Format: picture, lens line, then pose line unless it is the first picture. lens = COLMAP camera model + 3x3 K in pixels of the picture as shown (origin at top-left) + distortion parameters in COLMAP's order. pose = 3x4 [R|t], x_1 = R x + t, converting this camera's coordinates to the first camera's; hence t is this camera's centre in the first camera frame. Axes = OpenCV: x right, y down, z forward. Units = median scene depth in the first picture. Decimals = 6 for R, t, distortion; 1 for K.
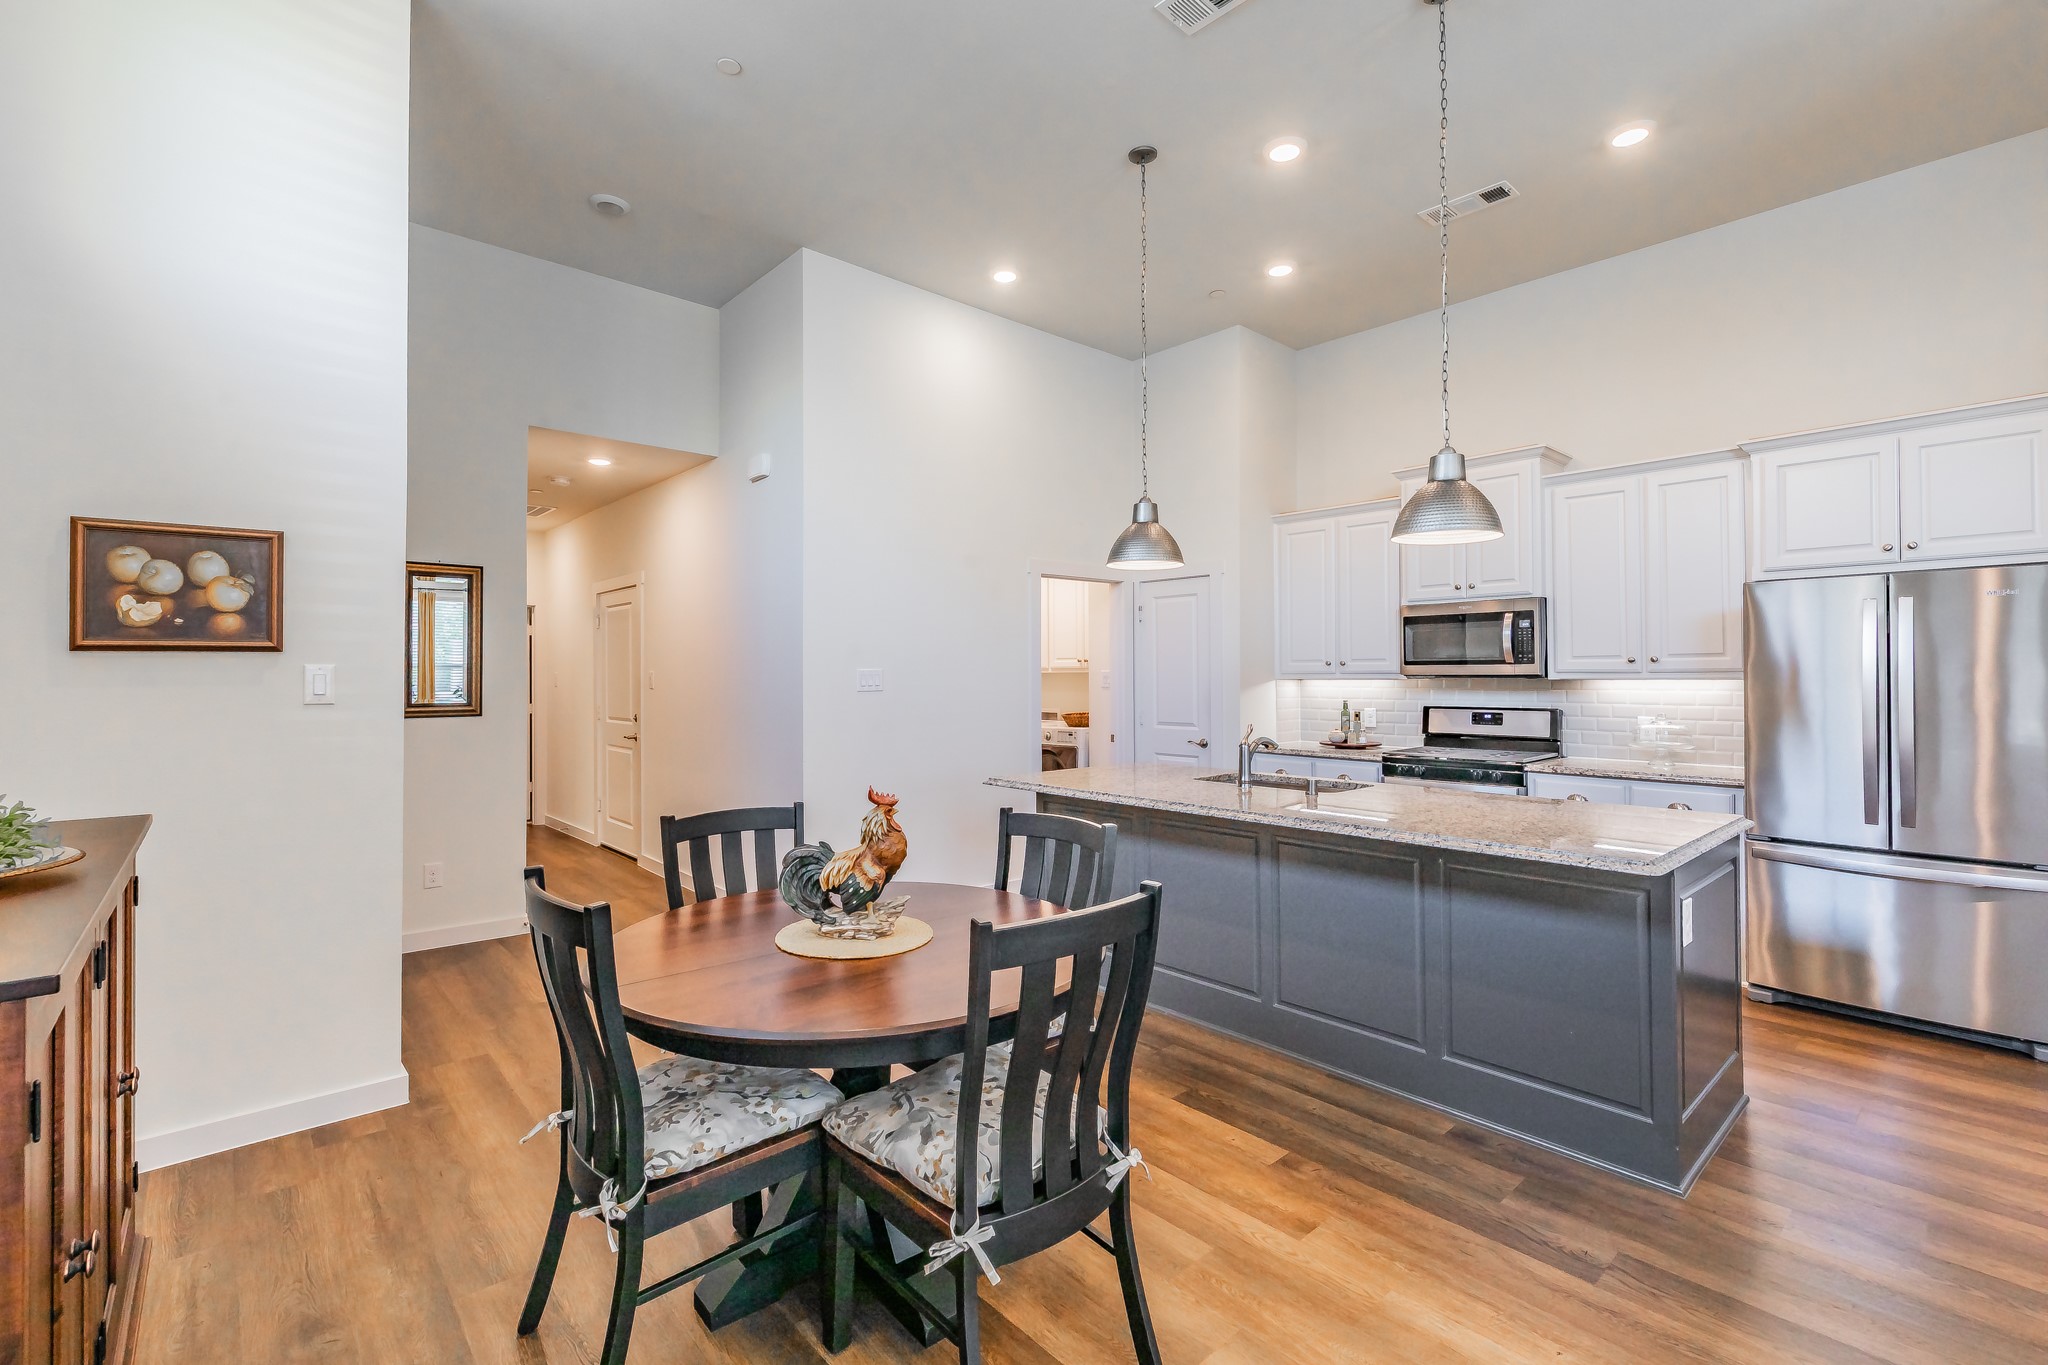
lens RADIAL K [[886.8, 0, 1026.3], [0, 886.8, 679.0], [0, 0, 1]] dist [0.005613, 0.000731]
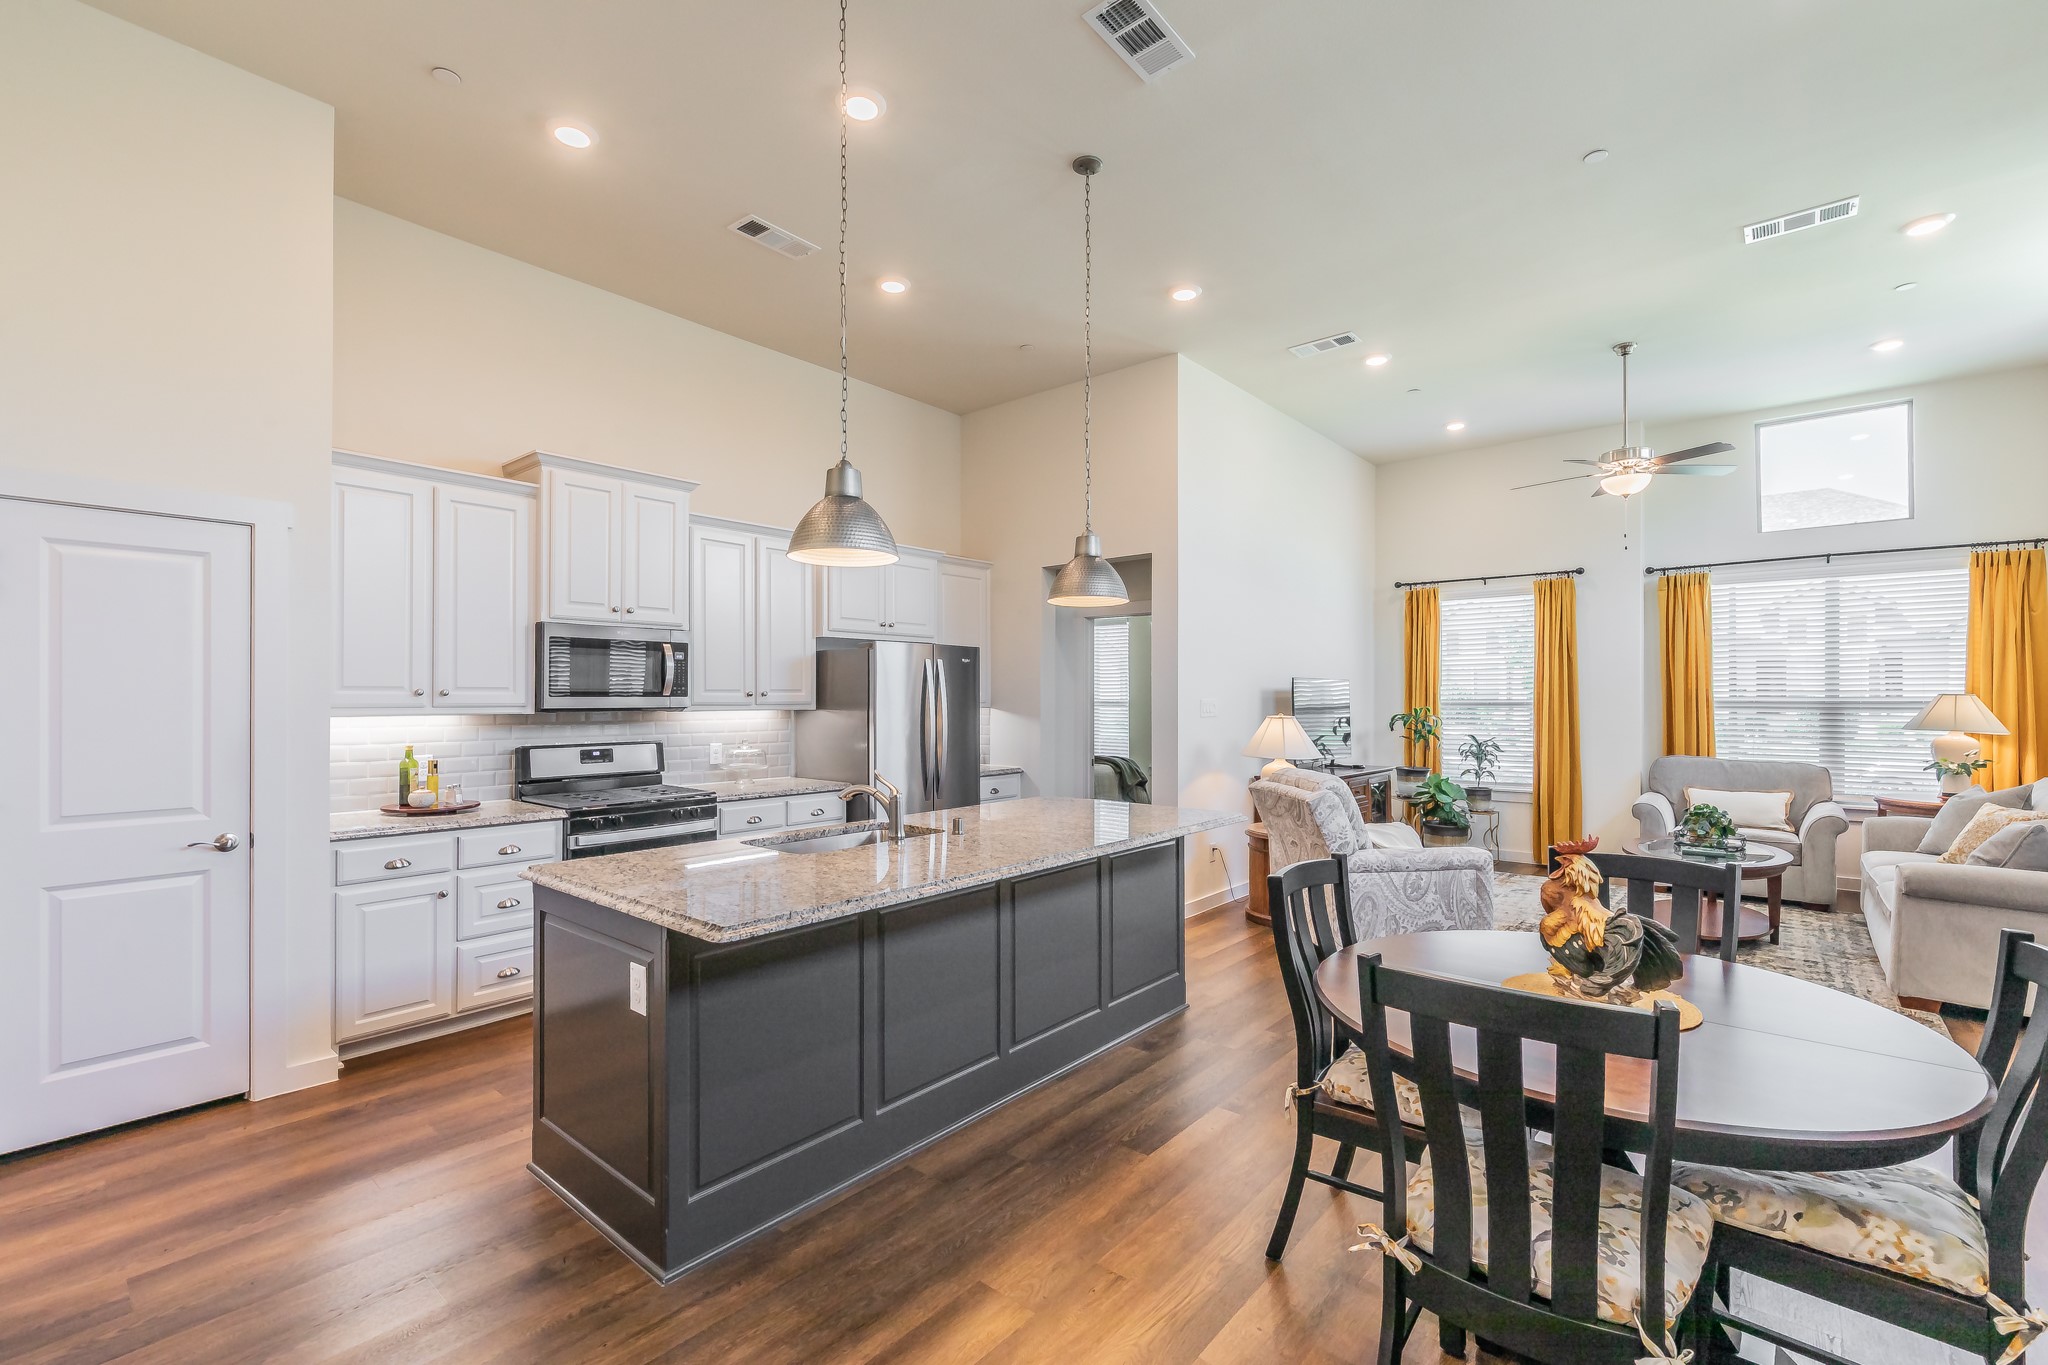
lens RADIAL K [[886.8, 0, 1000.0], [0, 886.8, 691.7], [0, 0, 1]] dist [0.005613, 0.000731]
pose [[-0.117406, 0.009248, 0.993041, -0.476860], [0.005069, 0.999949, -0.008713, -0.012168], [-0.993071, 0.004011, -0.117447, 0.781251]]
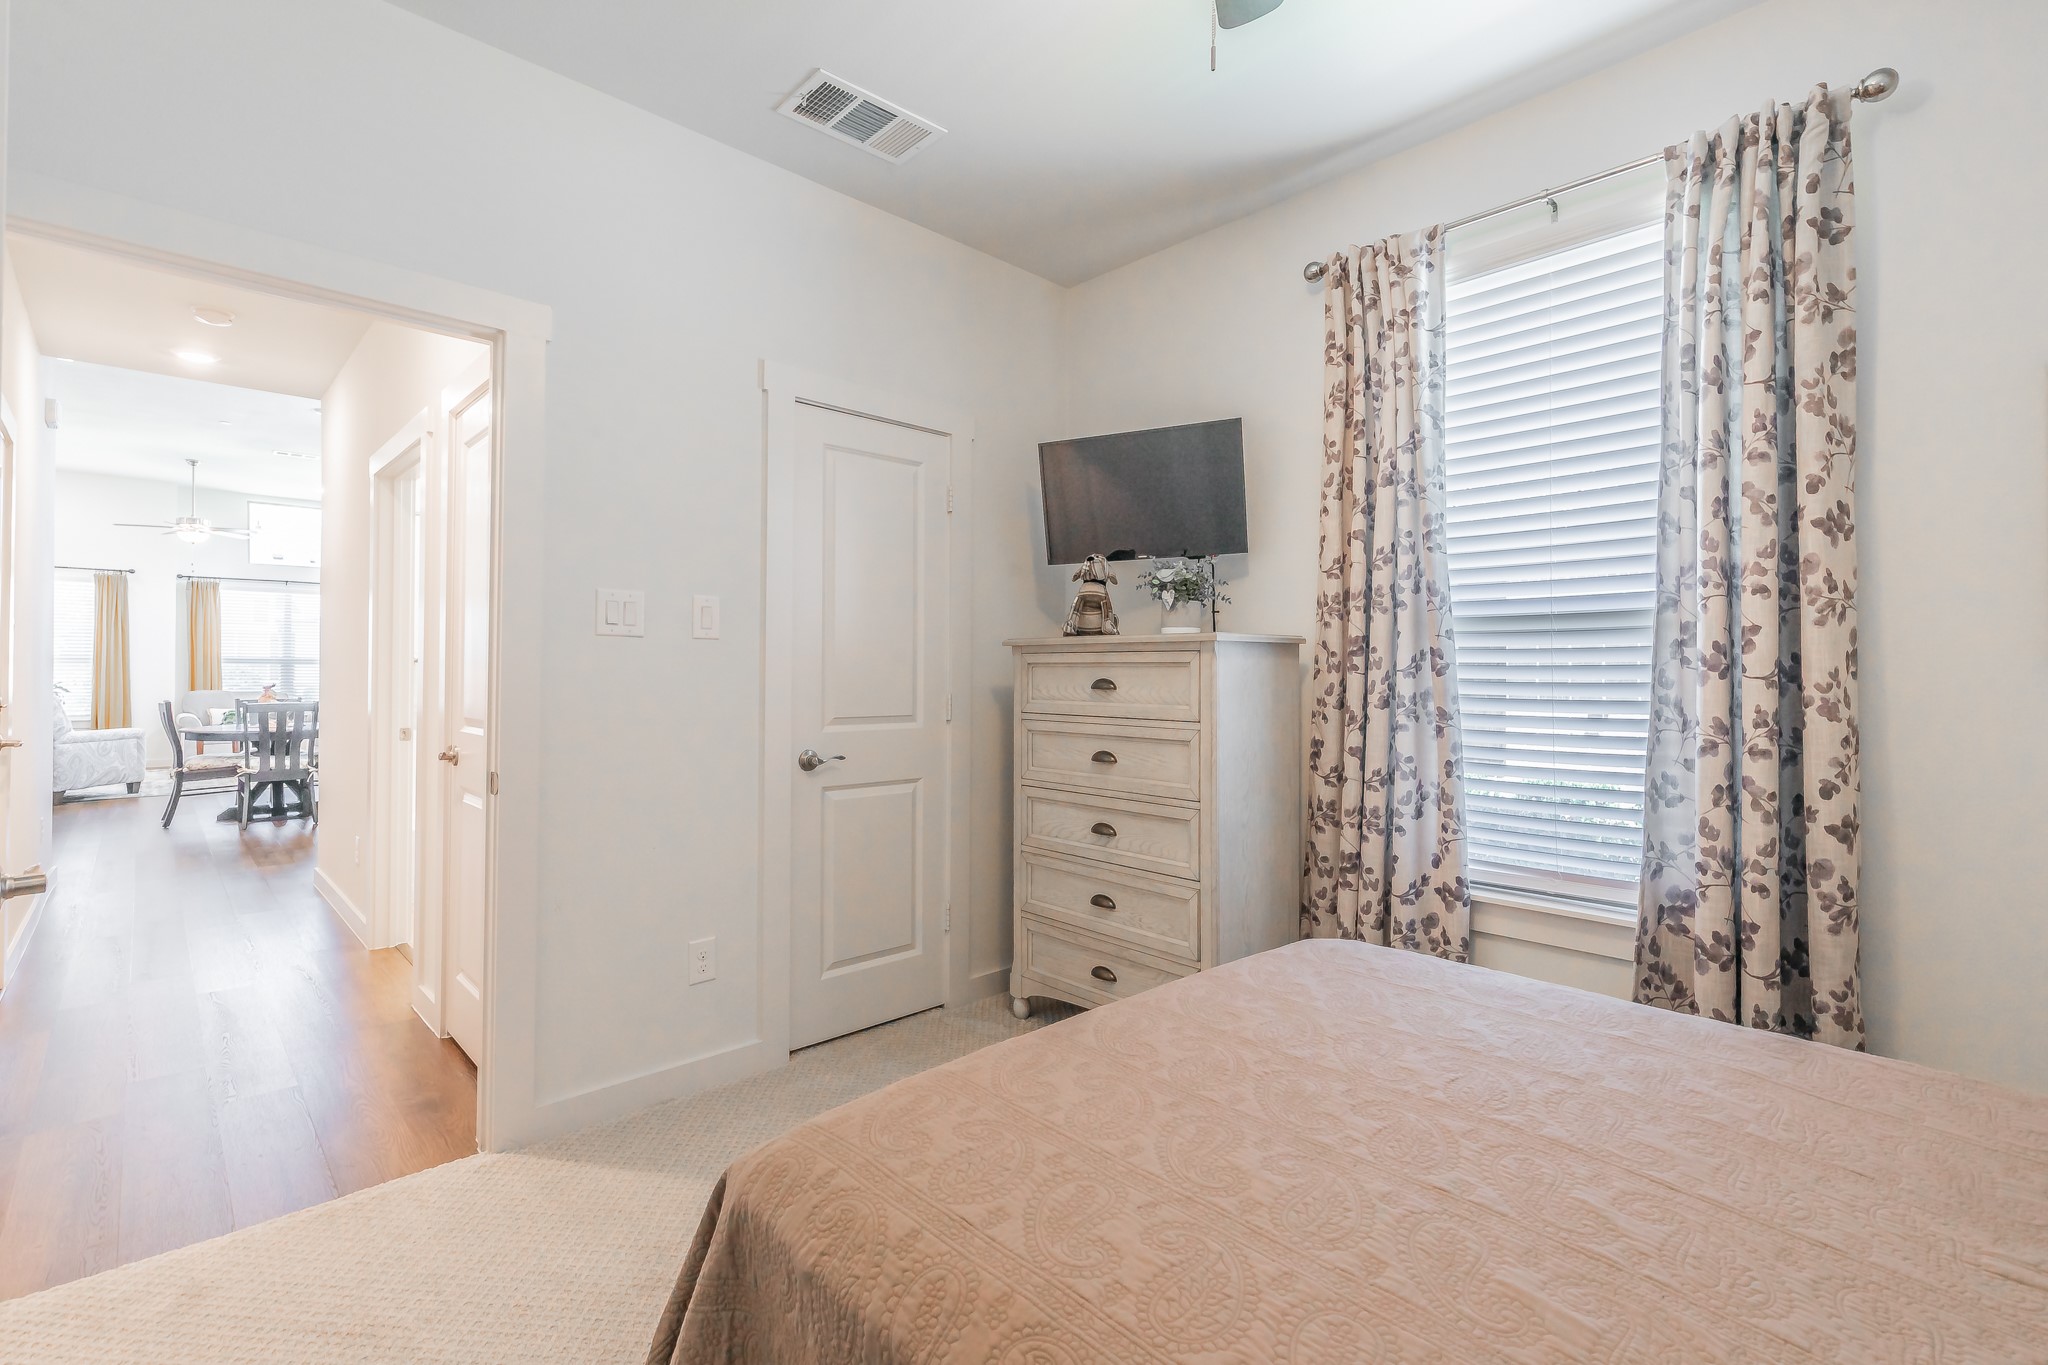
lens RADIAL K [[927.8, 0, 1083.4], [0, 927.8, 662.7], [0, 0, 1]] dist [0.005188, 0.000180]
pose [[-0.998621, -0.000909, -0.052481, -1.471725], [-0.000705, 0.999992, -0.003898, 0.019451], [0.052484, -0.003856, -0.998614, 2.226176]]
